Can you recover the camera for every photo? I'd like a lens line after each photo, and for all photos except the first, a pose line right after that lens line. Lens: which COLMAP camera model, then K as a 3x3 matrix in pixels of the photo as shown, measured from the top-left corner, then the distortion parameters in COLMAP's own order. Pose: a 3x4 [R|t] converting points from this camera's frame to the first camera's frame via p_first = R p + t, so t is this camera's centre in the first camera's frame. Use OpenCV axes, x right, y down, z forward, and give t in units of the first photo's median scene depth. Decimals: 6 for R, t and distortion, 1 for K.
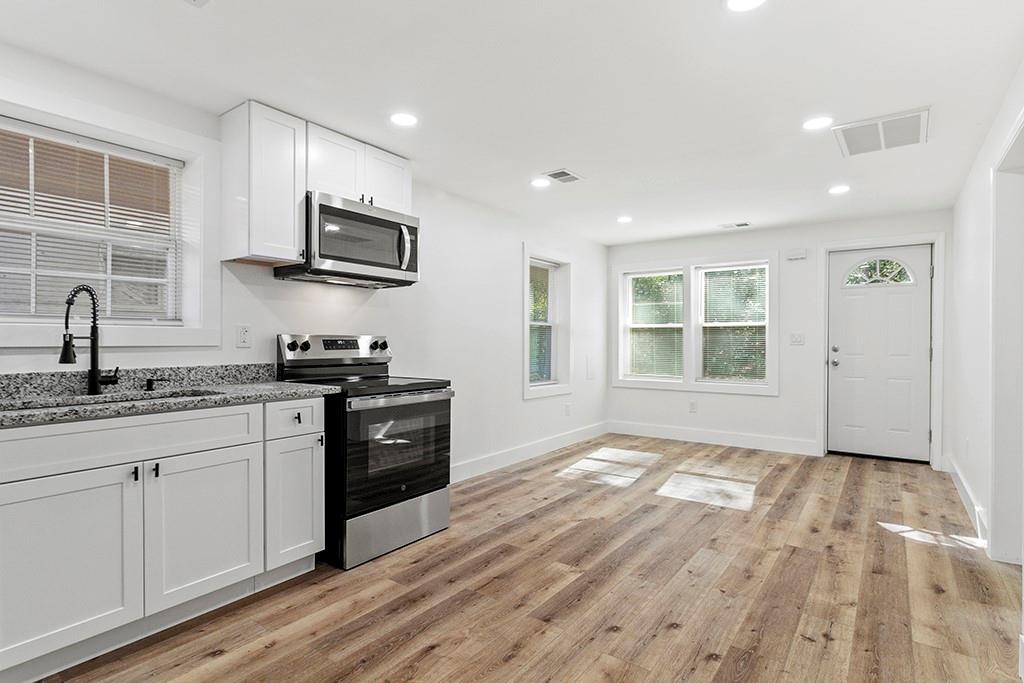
lens RADIAL K [[519.1, 0, 512.0], [0, 519.1, 341.5], [0, 0, 1]] dist [0.001840, -0.000626]
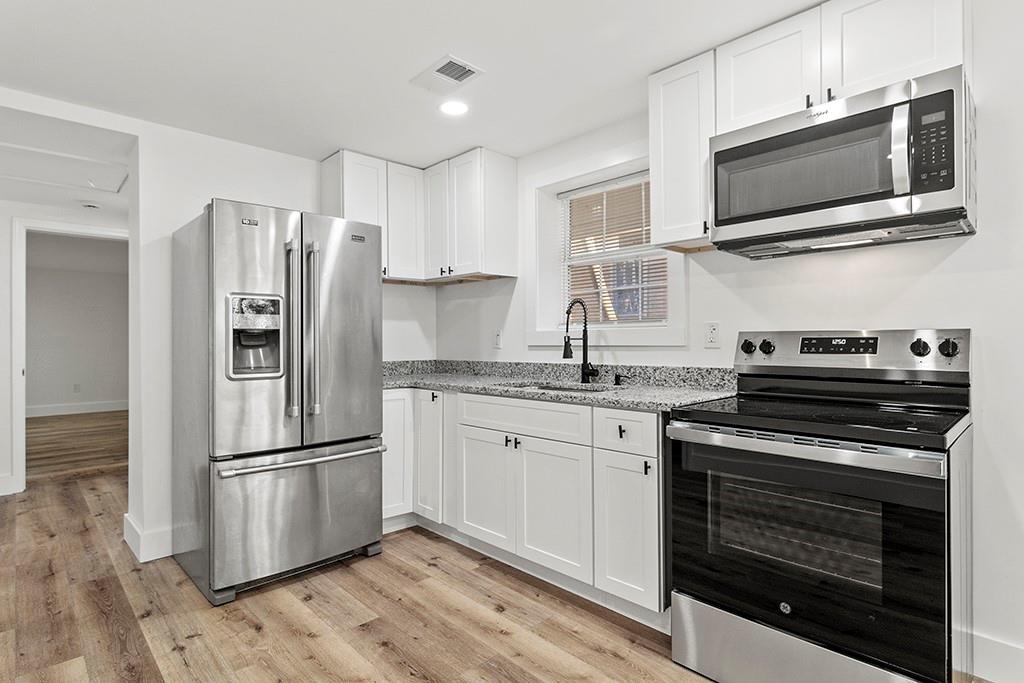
lens RADIAL K [[518.4, 0, 508.8], [0, 518.4, 337.1], [0, 0, 1]] dist [-0.001639, -0.000015]
pose [[-0.174920, -0.007432, -0.984555, 0.374485], [0.004456, 0.999955, -0.008340, -0.000898], [0.984573, -0.005846, -0.174879, 0.792101]]
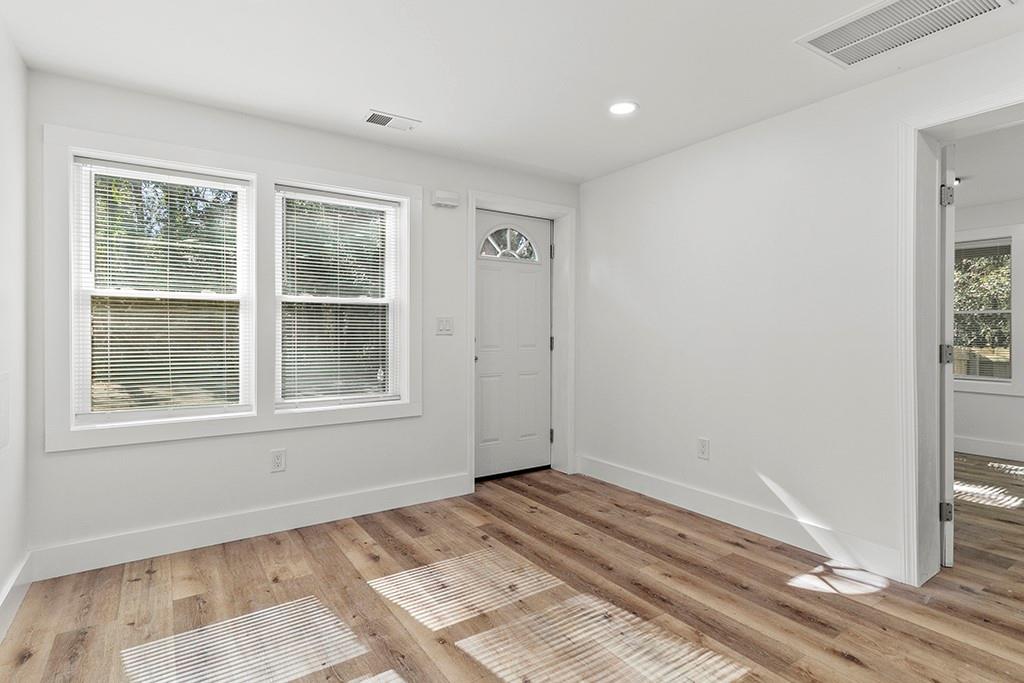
lens RADIAL K [[522.6, 0, 514.1], [0, 522.6, 330.4], [0, 0, 1]] dist [0.001403, -0.000630]
pose [[0.335706, -0.002358, 0.941964, -0.094972], [0.001131, 0.999997, 0.002100, -0.001354], [-0.941966, 0.000360, 0.335708, 1.238479]]
